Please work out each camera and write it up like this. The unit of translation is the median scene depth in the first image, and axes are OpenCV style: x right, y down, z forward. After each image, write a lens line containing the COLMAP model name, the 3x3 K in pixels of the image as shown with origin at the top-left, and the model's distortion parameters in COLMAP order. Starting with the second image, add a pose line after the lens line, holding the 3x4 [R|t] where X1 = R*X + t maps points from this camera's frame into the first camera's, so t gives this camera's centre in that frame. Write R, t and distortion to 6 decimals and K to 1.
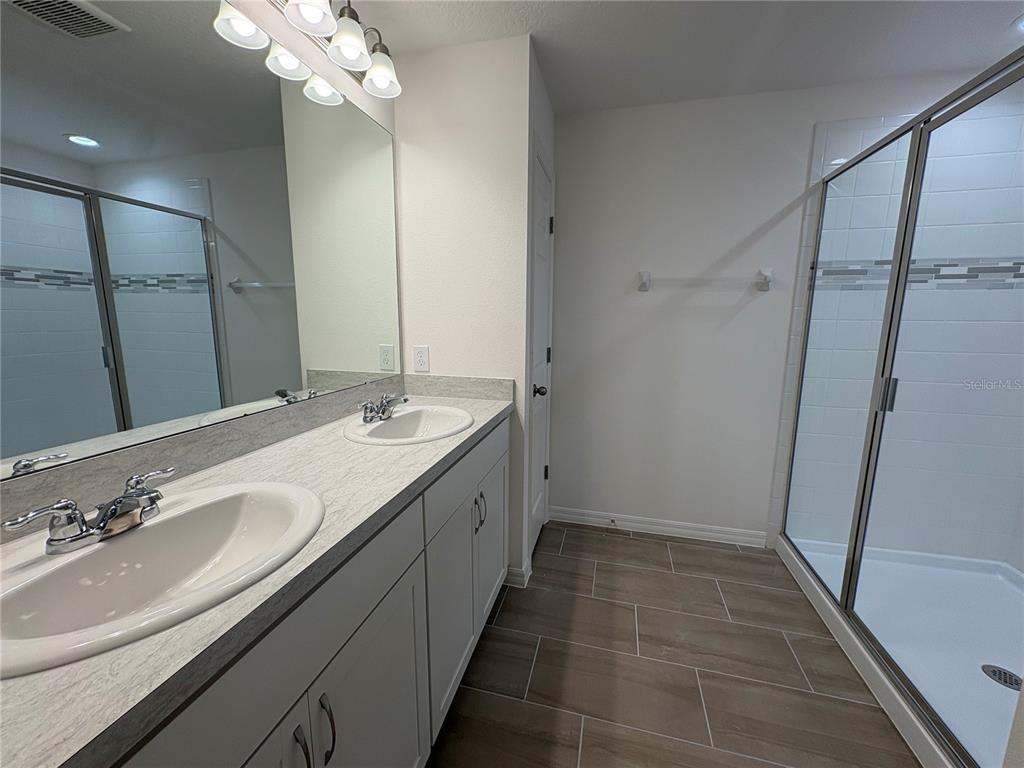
lens RADIAL K [[406.3, 0, 512.0], [0, 406.3, 384.0], [0, 0, 1]] dist [-0.001254, -0.000280]
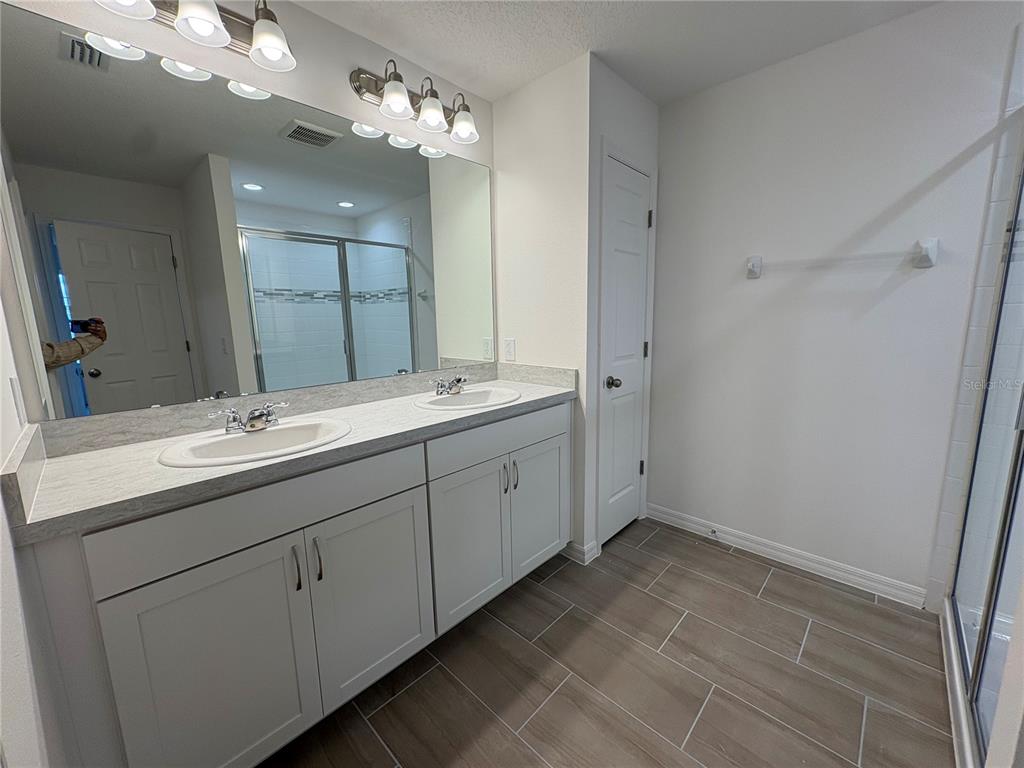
lens RADIAL K [[406.3, 0, 512.0], [0, 406.3, 384.0], [0, 0, 1]] dist [-0.001254, -0.000280]
pose [[0.873531, 0.054761, -0.483679, 0.347496], [-0.053284, 0.998438, 0.016808, 0.016822], [0.483844, 0.011090, 0.875084, -0.034509]]
